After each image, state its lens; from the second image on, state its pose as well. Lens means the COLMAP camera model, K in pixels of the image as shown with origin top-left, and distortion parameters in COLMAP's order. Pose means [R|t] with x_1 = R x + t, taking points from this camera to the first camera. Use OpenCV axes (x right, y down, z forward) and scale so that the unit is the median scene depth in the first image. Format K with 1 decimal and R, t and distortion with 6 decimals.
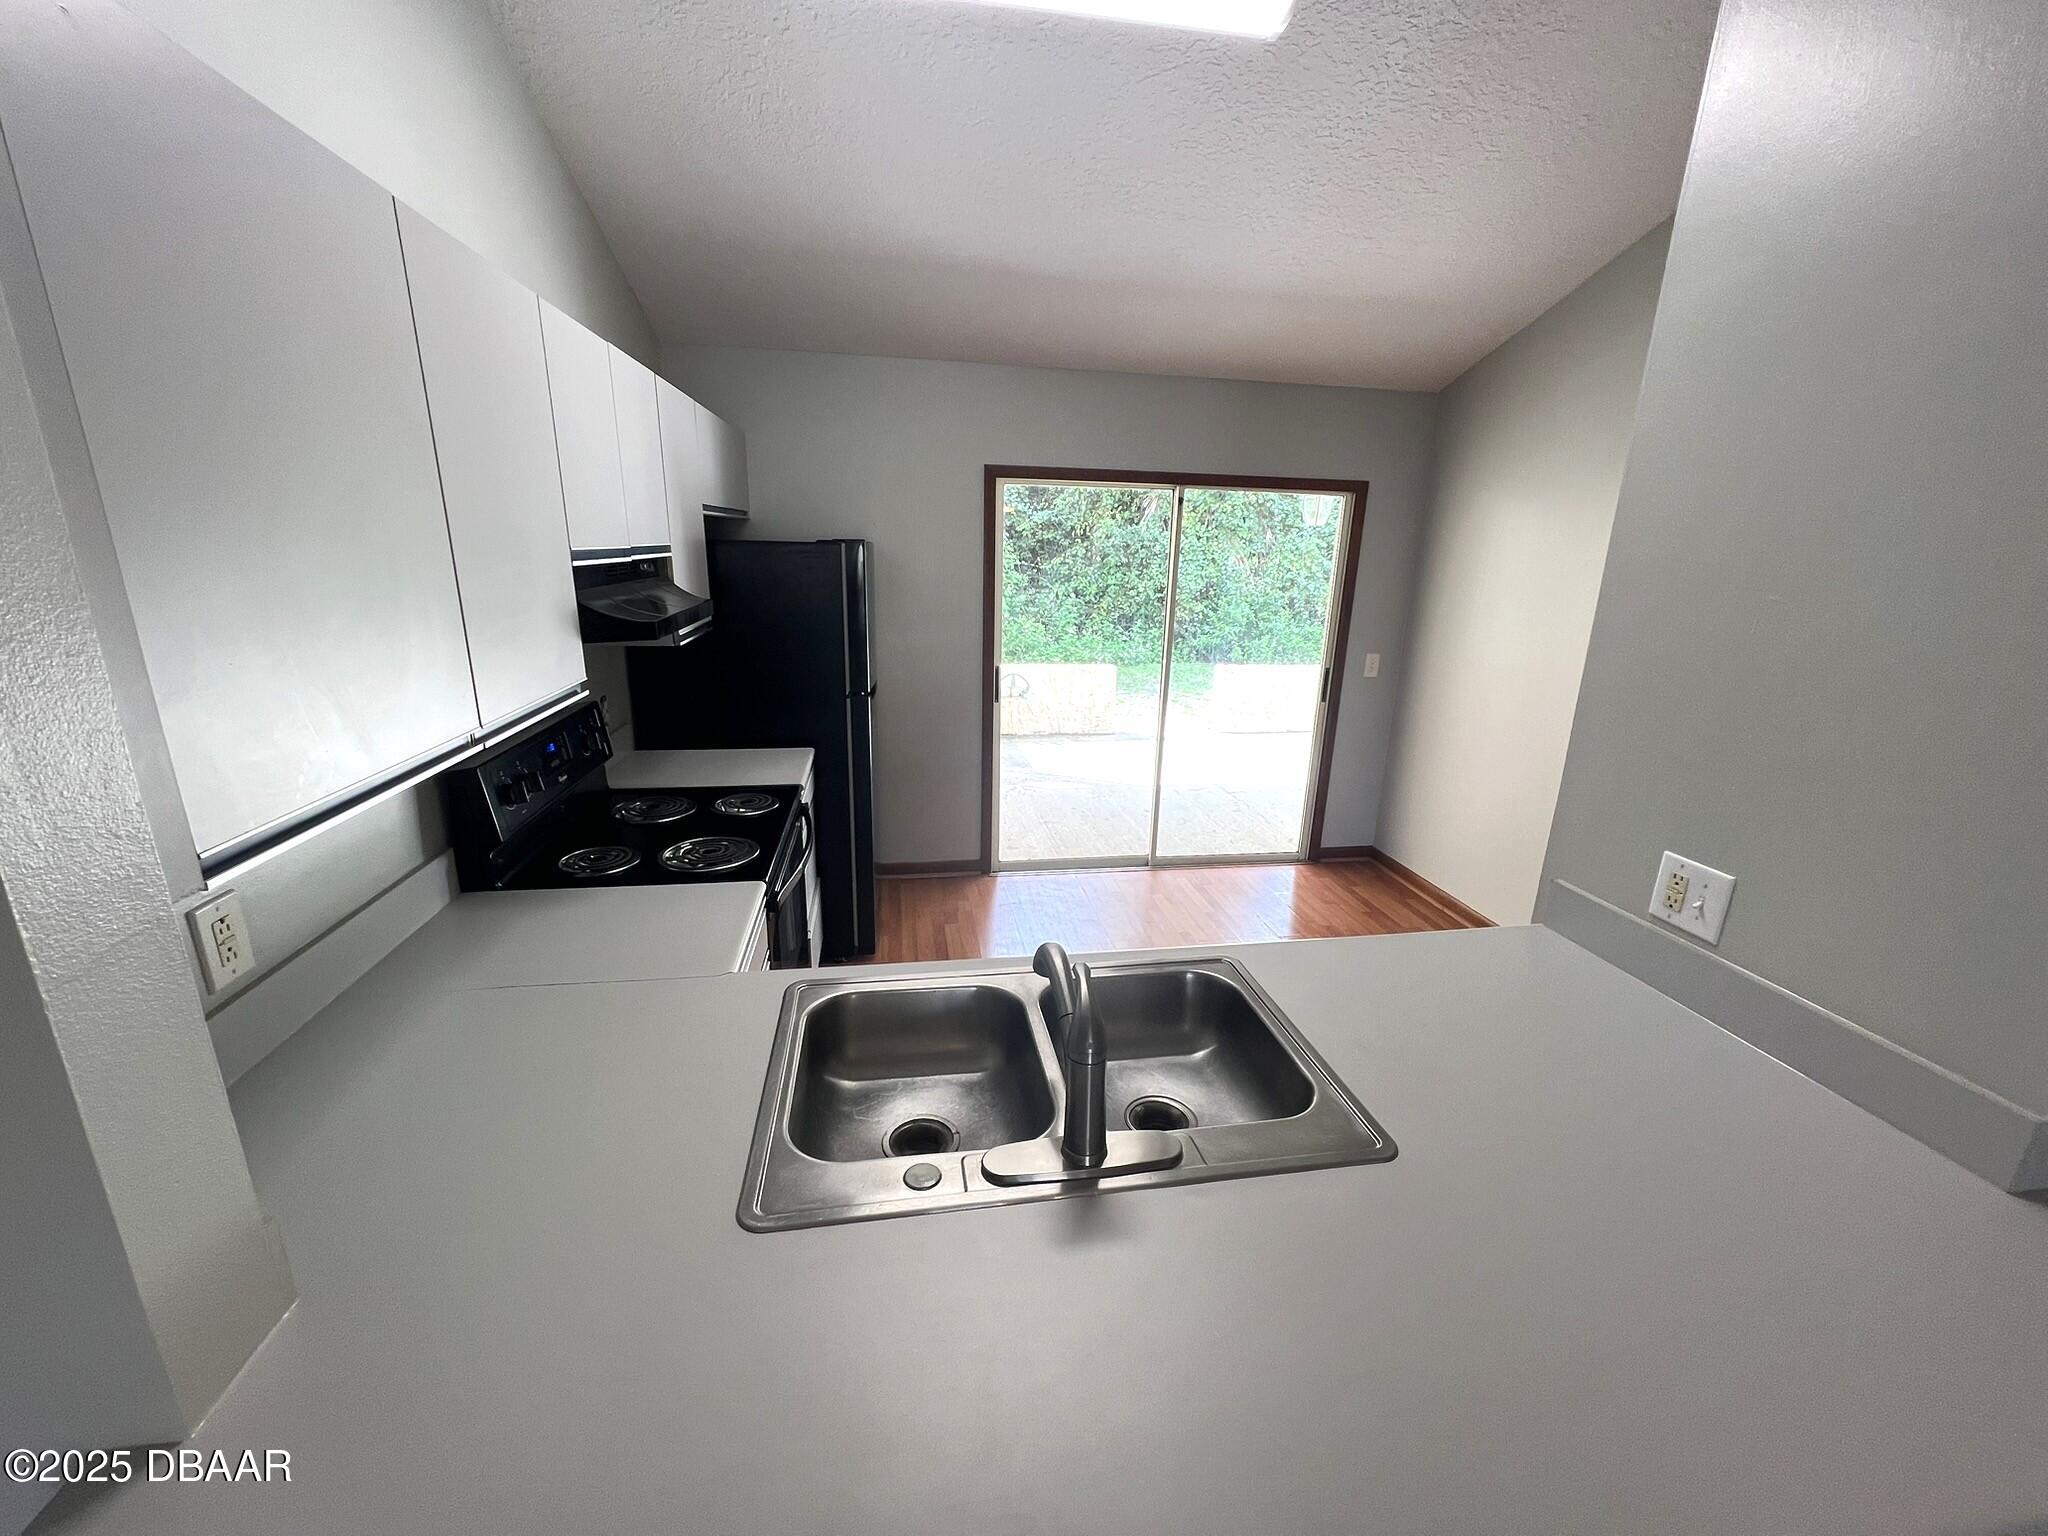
lens RADIAL K [[817.7, 0, 1028.5], [0, 817.7, 766.7], [0, 0, 1]] dist [-0.000285, 0.000466]
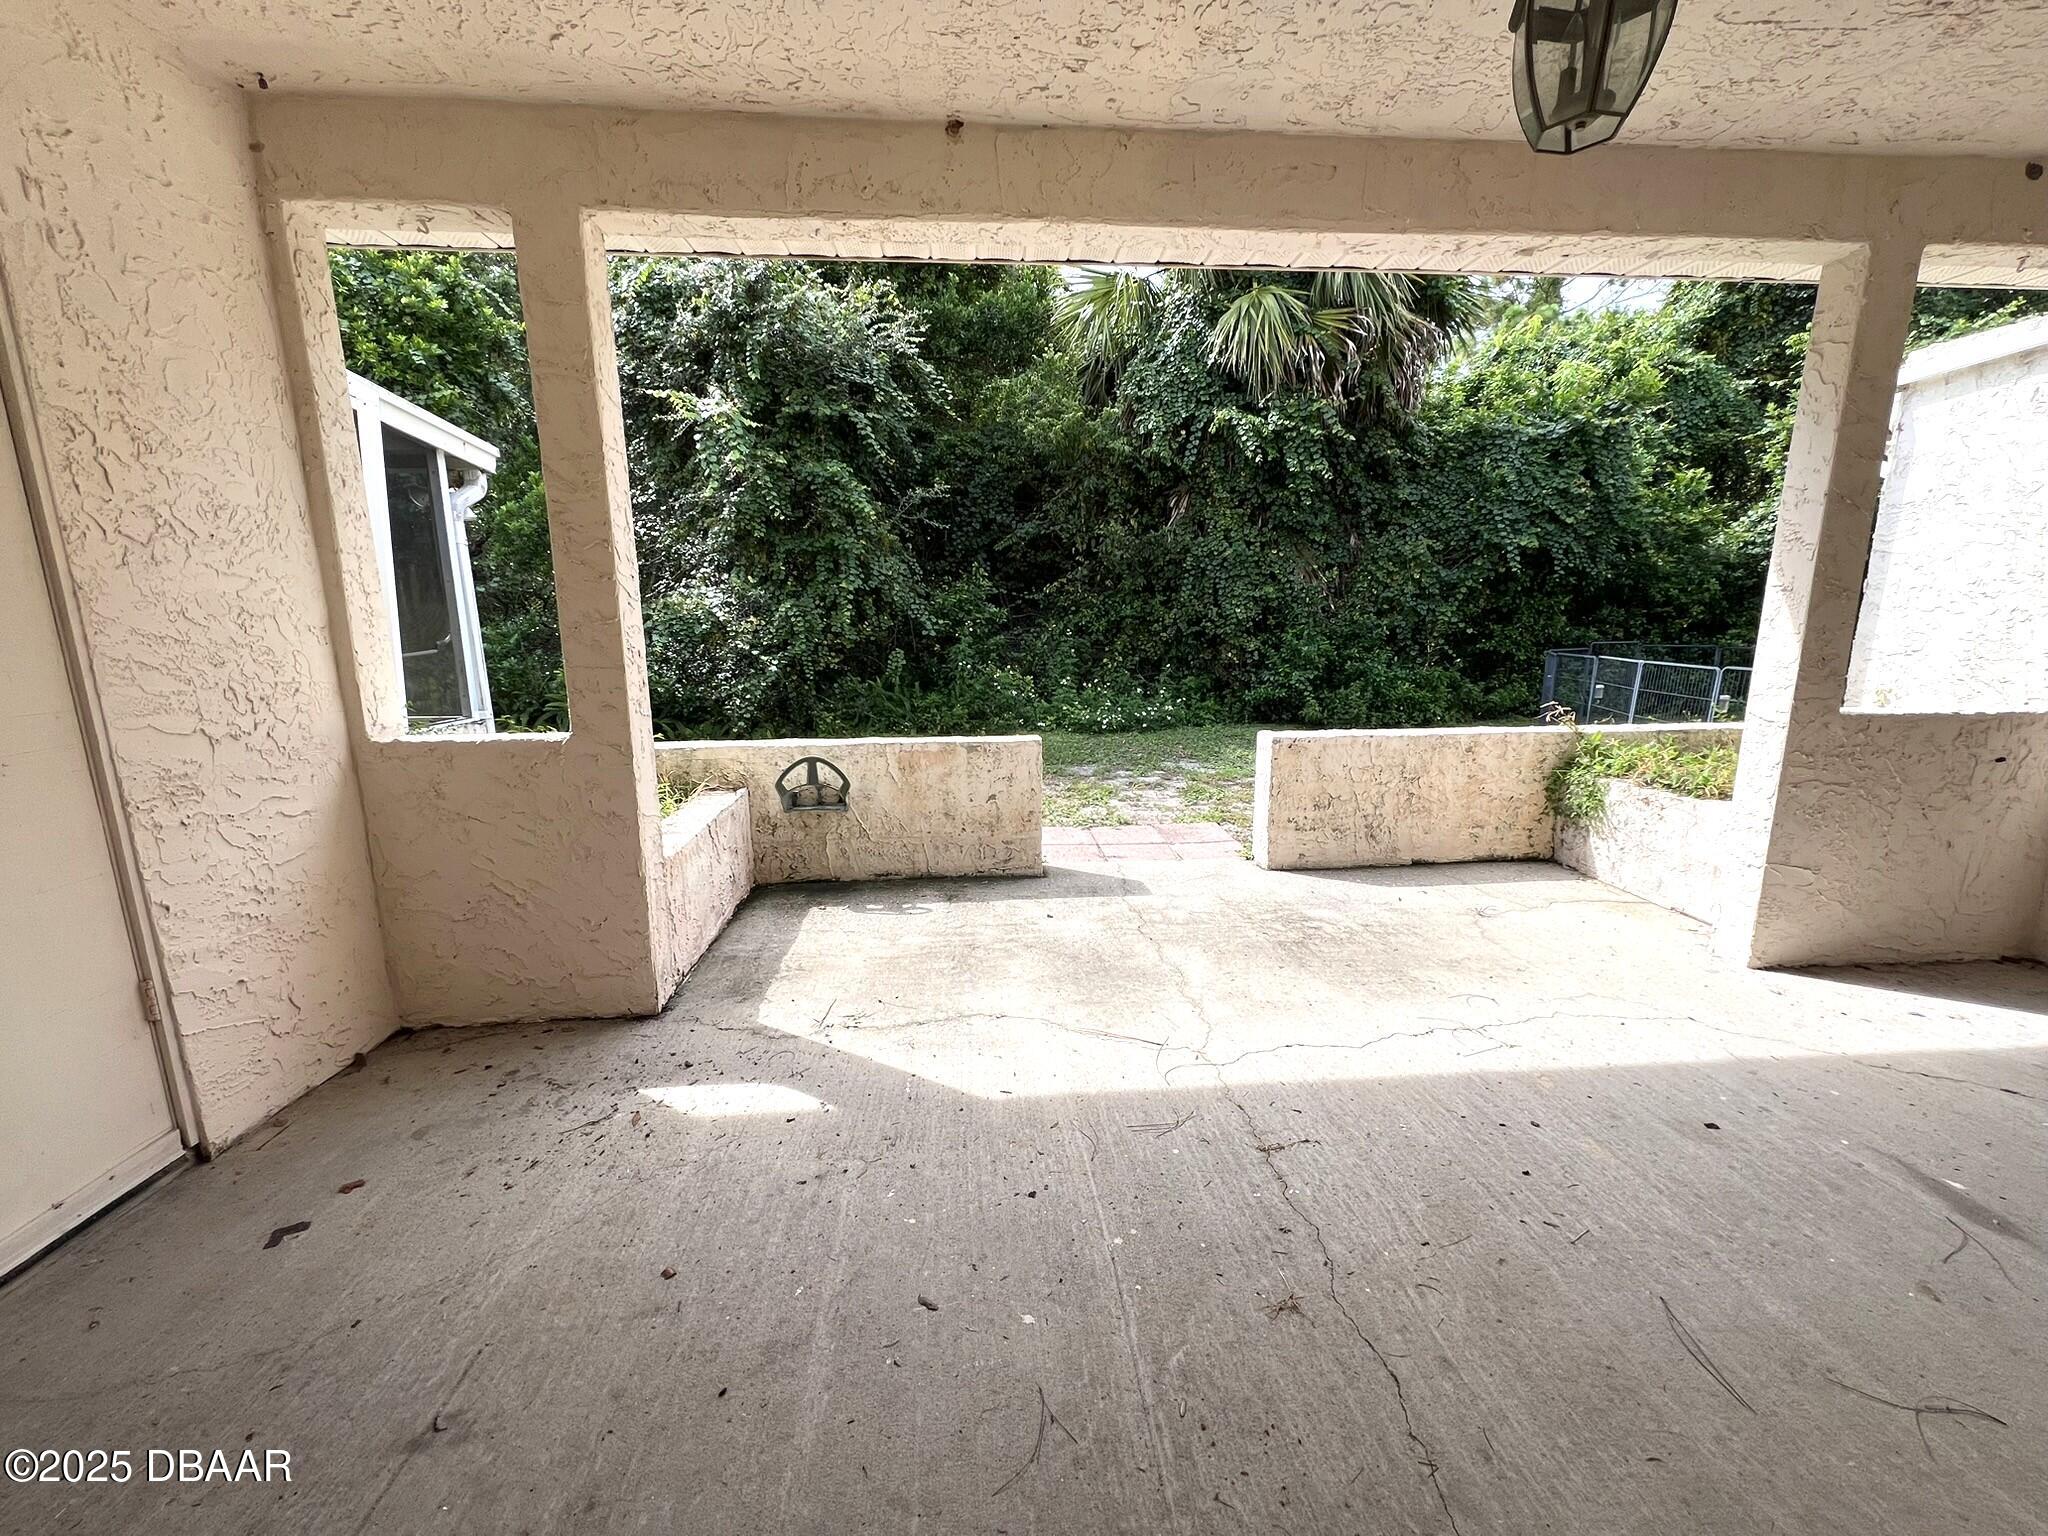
lens RADIAL K [[817.7, 0, 1028.5], [0, 817.7, 766.7], [0, 0, 1]] dist [-0.000285, 0.000466]
pose [[0.995098, -0.015347, -0.097696, 0.086437], [0.007727, 0.996932, -0.077896, -0.040430], [0.098592, 0.076759, 0.992163, 0.308758]]
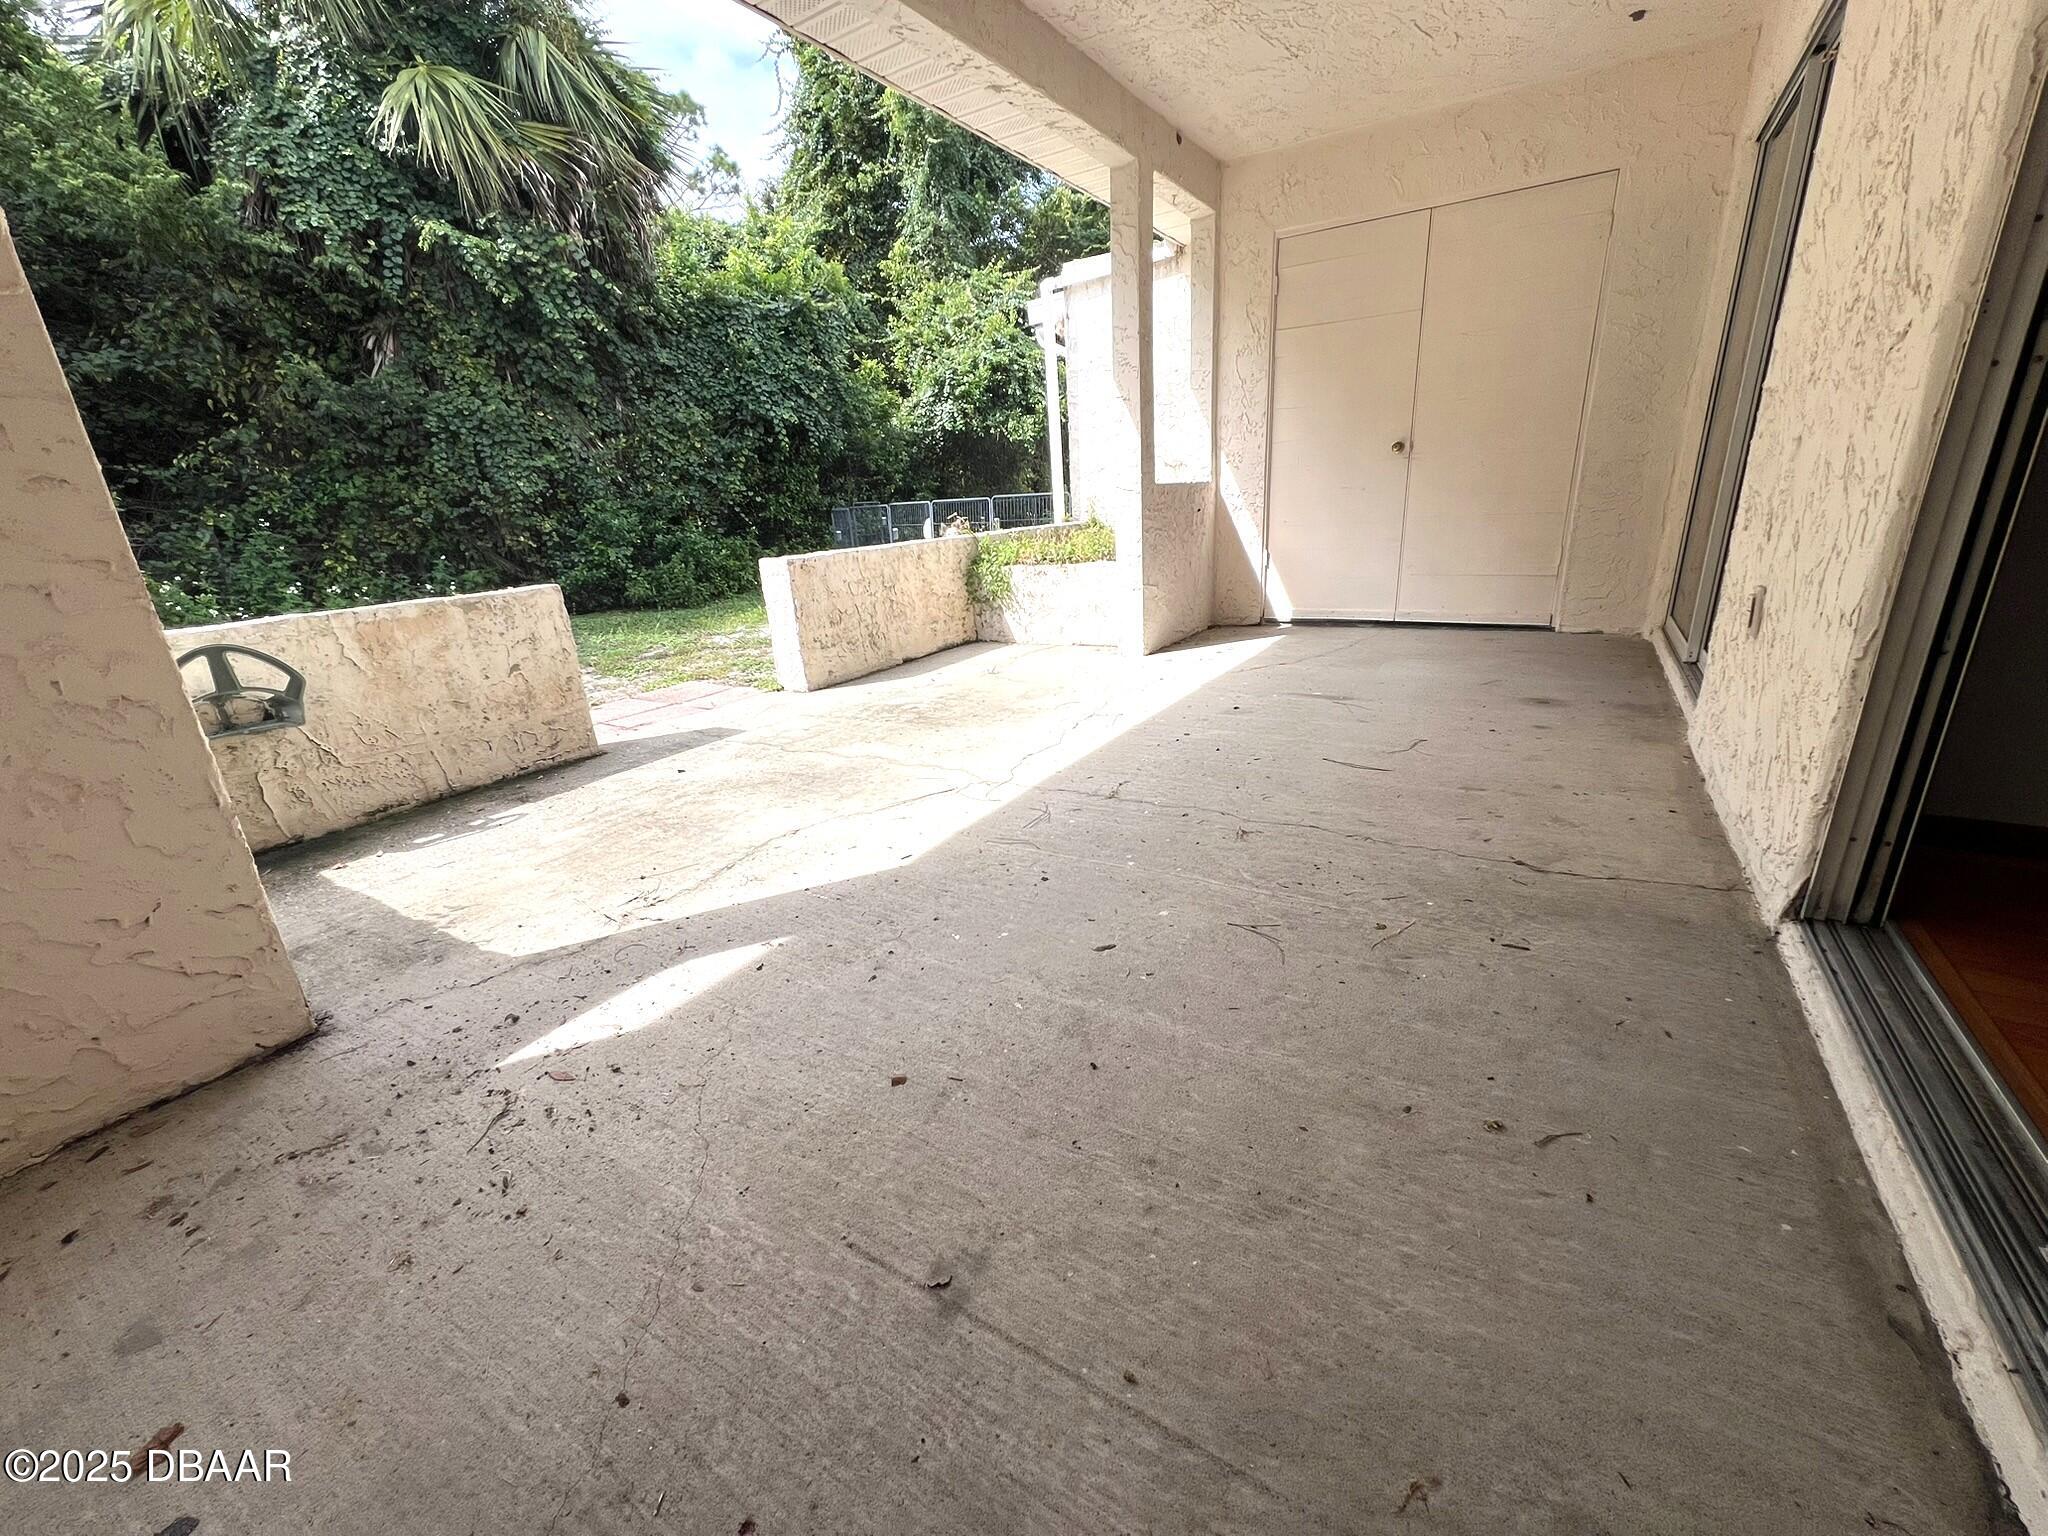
lens RADIAL K [[817.7, 0, 1028.5], [0, 817.7, 766.7], [0, 0, 1]] dist [-0.000285, 0.000466]
pose [[0.664230, -0.296691, 0.686129, -0.021218], [0.265924, 0.951606, 0.154049, -0.024128], [-0.698629, 0.080134, 0.710983, 0.342003]]
